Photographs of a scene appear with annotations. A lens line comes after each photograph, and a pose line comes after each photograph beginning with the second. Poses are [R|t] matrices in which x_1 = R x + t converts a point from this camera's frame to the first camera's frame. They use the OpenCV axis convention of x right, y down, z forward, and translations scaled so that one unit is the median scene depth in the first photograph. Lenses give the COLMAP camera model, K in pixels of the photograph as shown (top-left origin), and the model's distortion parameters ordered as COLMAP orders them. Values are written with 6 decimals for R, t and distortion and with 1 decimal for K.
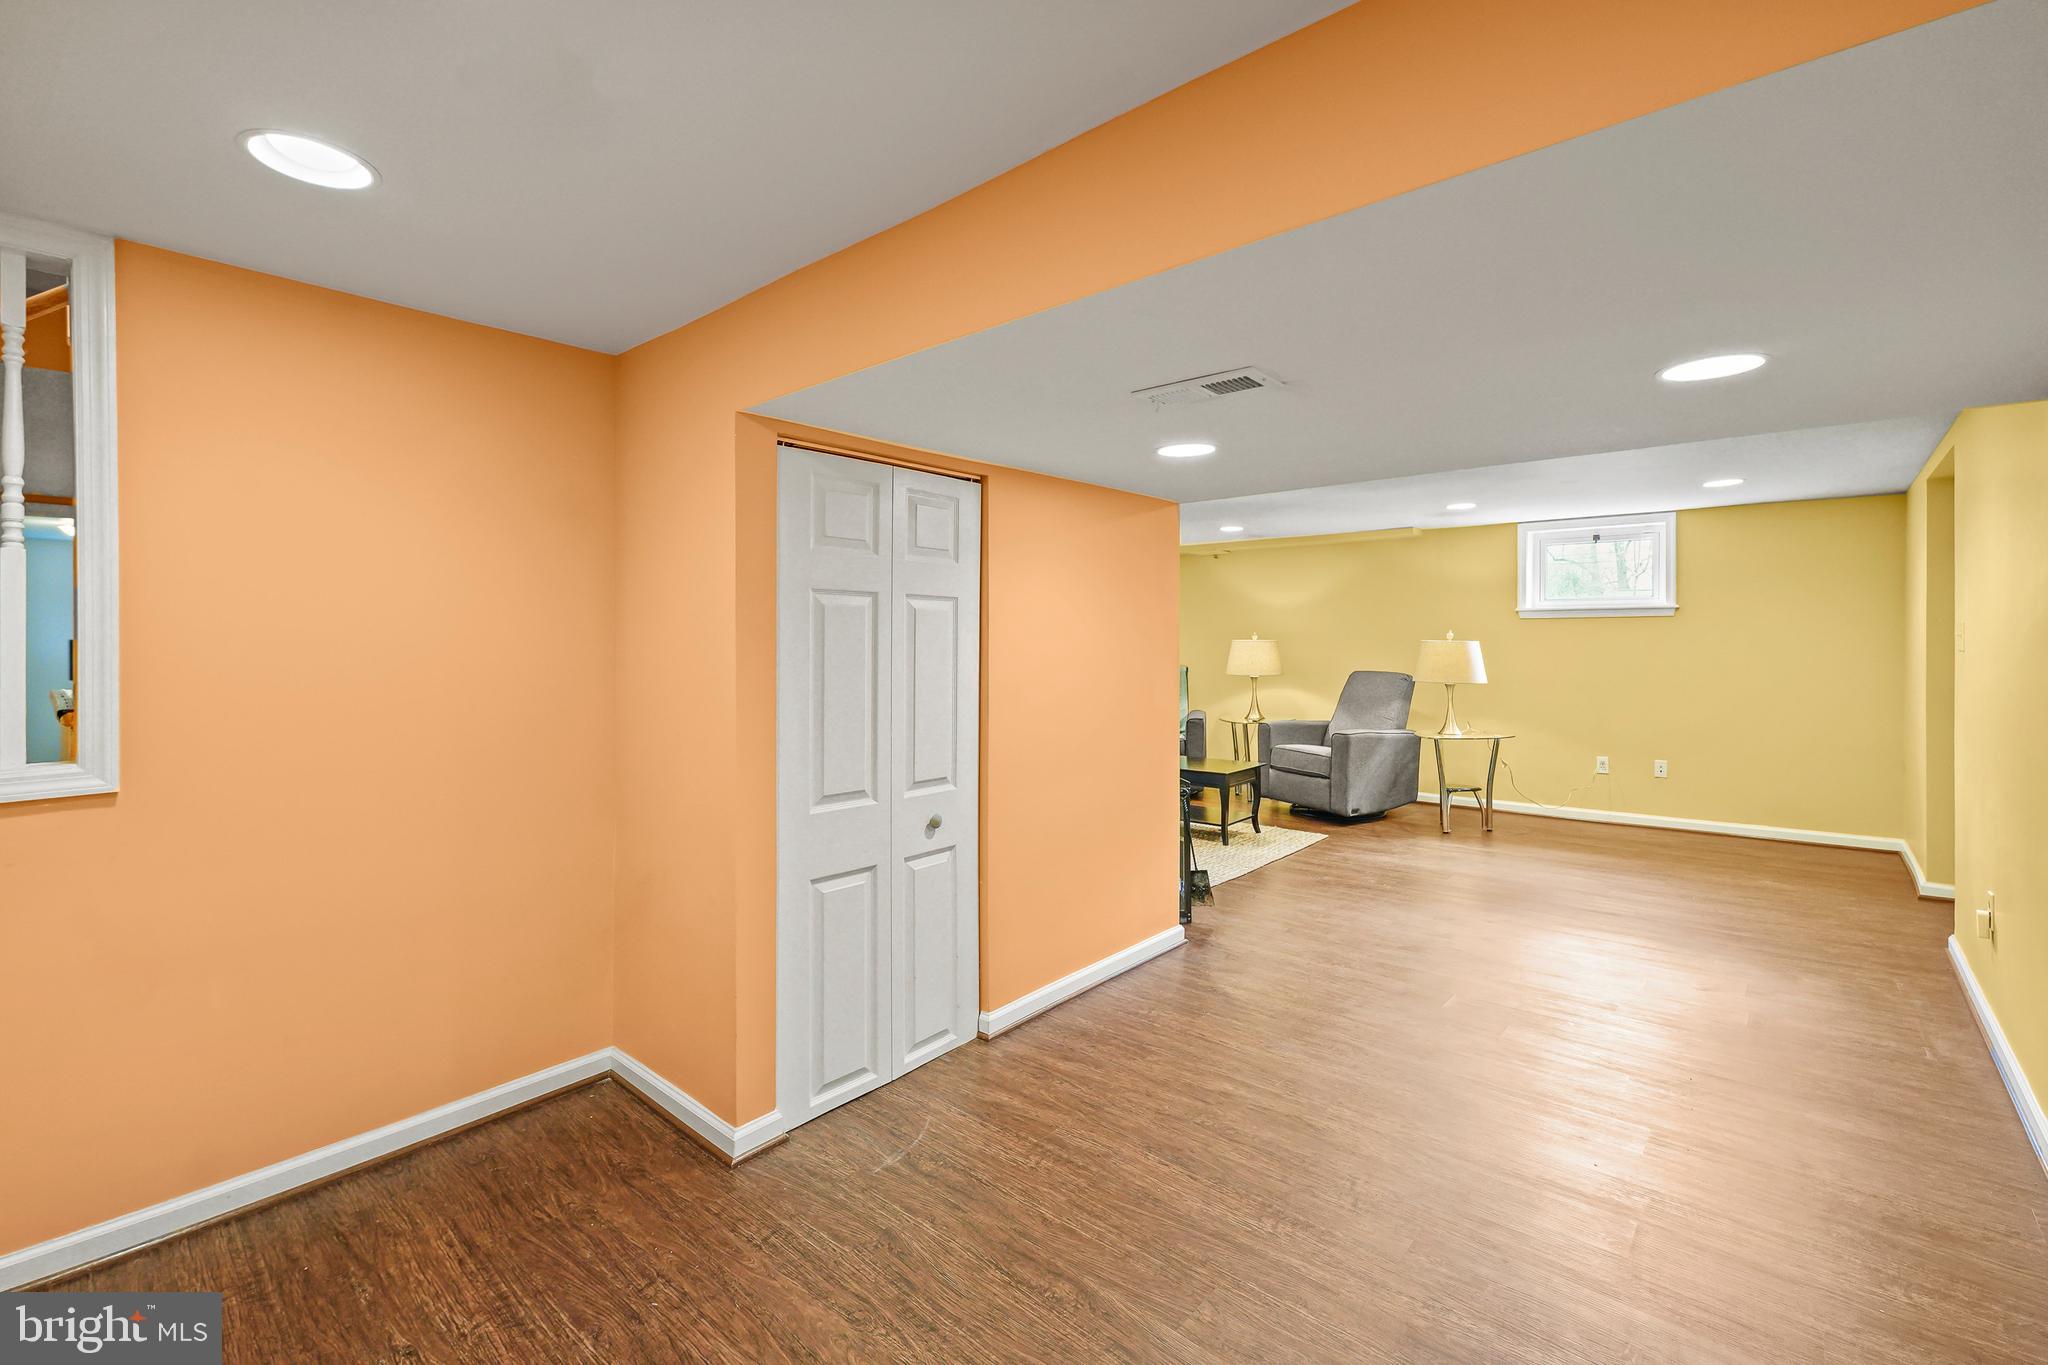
lens RADIAL K [[873.7, 0, 1036.6], [0, 873.7, 633.9], [0, 0, 1]] dist [-0.002519, 0.000272]
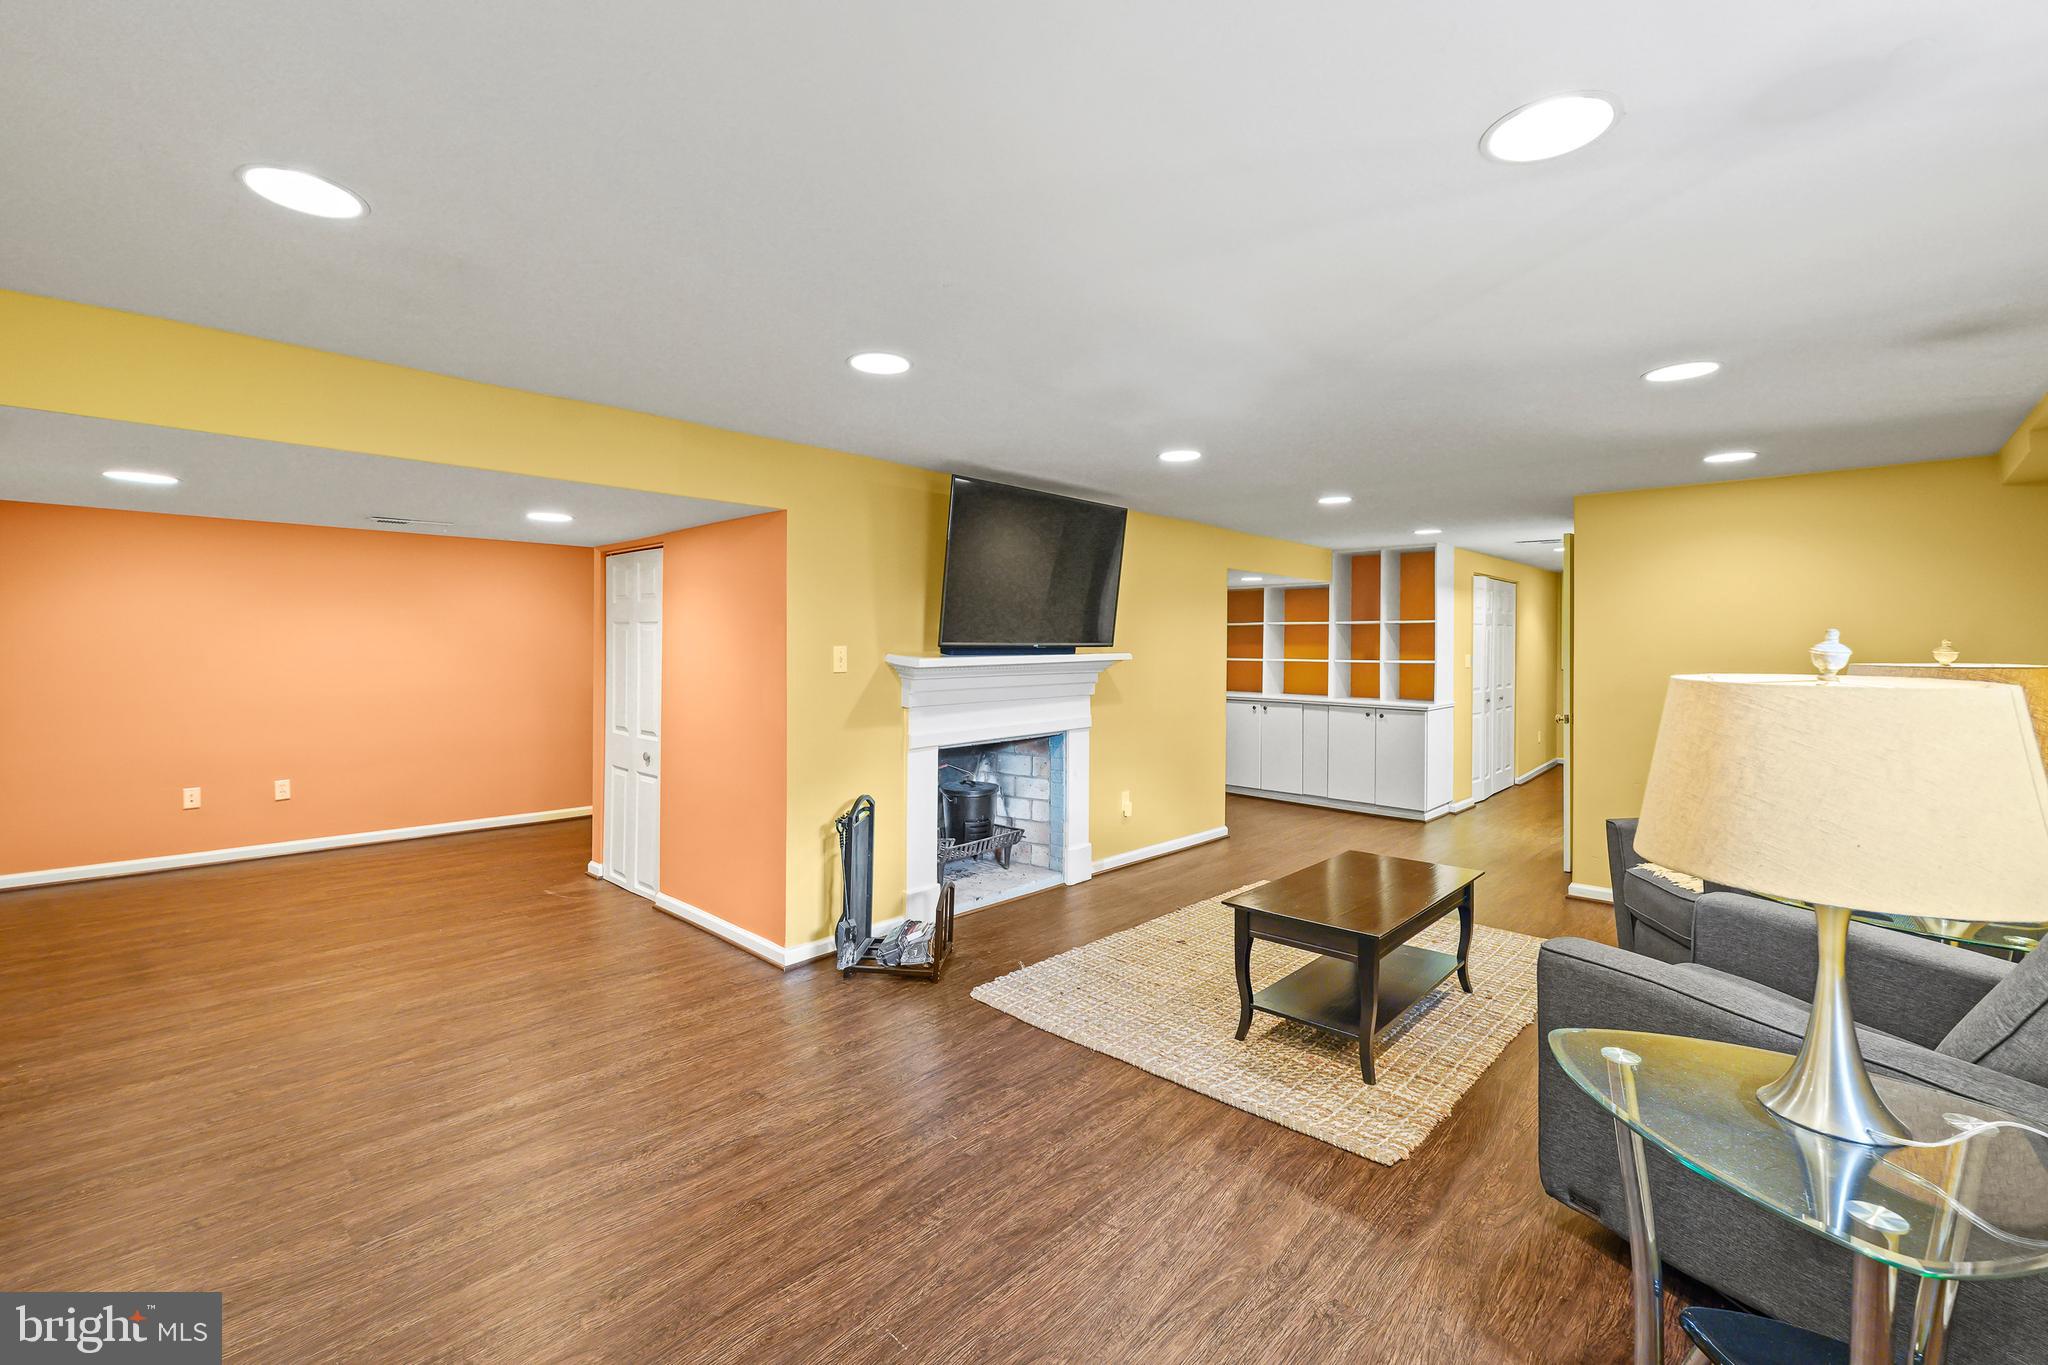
lens RADIAL K [[873.7, 0, 983.3], [0, 873.7, 634.5], [0, 0, 1]] dist [-0.002519, 0.000272]
pose [[-0.051363, -0.008459, -0.998644, 0.683654], [0.000966, 0.999963, -0.008520, -0.001592], [0.998680, -0.001402, -0.051353, 0.779057]]
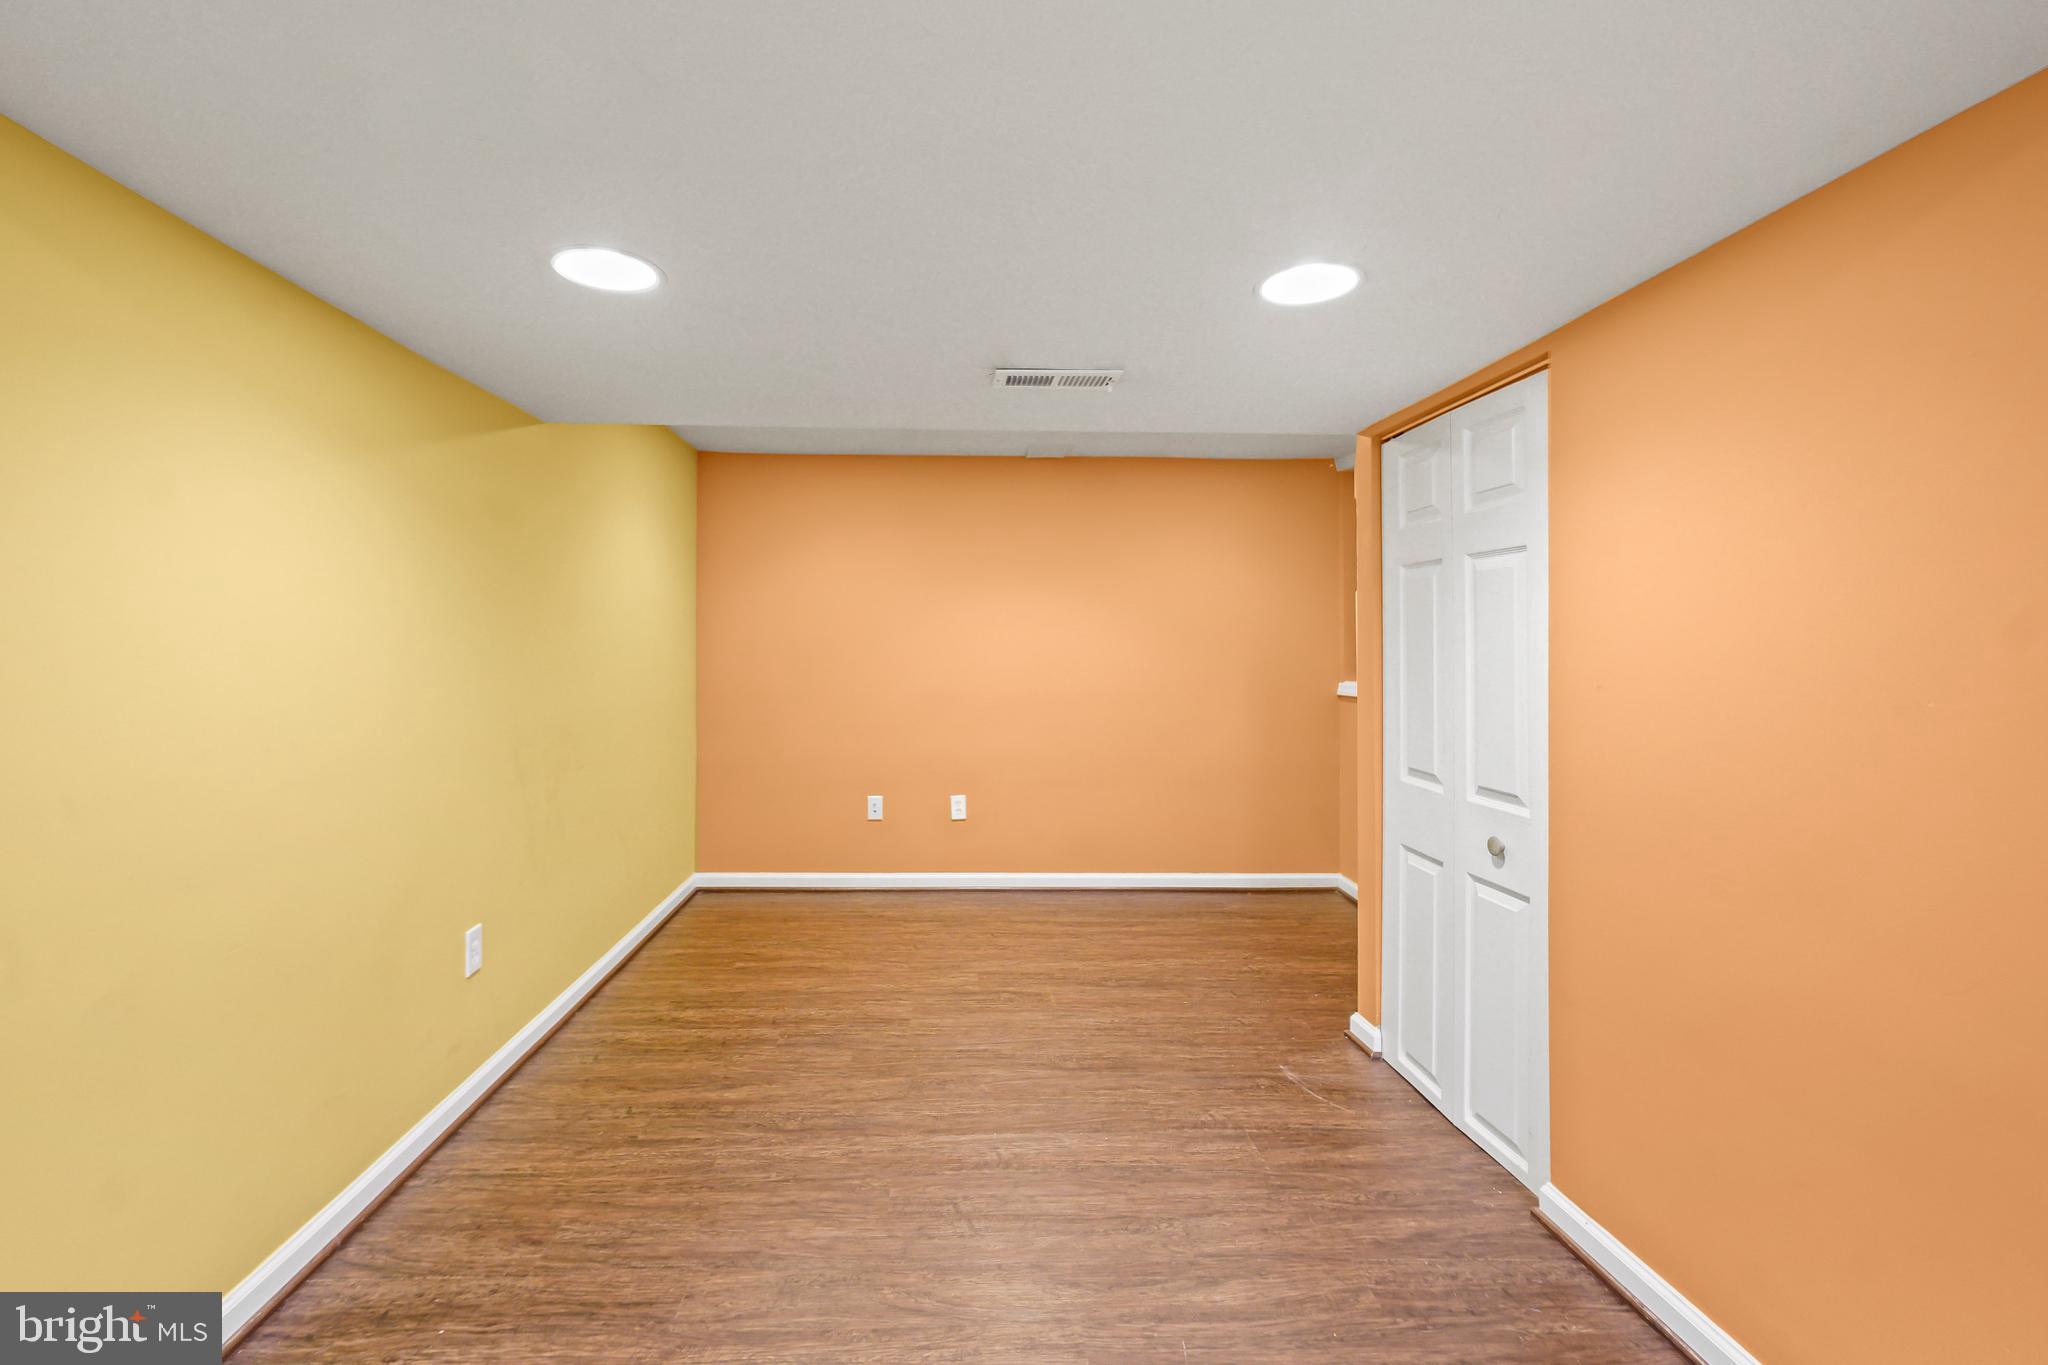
lens RADIAL K [[873.7, 0, 1001.3], [0, 873.7, 653.6], [0, 0, 1]] dist [-0.002519, 0.000272]
pose [[-0.700878, 0.001158, -0.713280, 0.325057], [0.001164, 0.999999, 0.000479, 0.021232], [0.713280, -0.000494, -0.700879, 0.551932]]
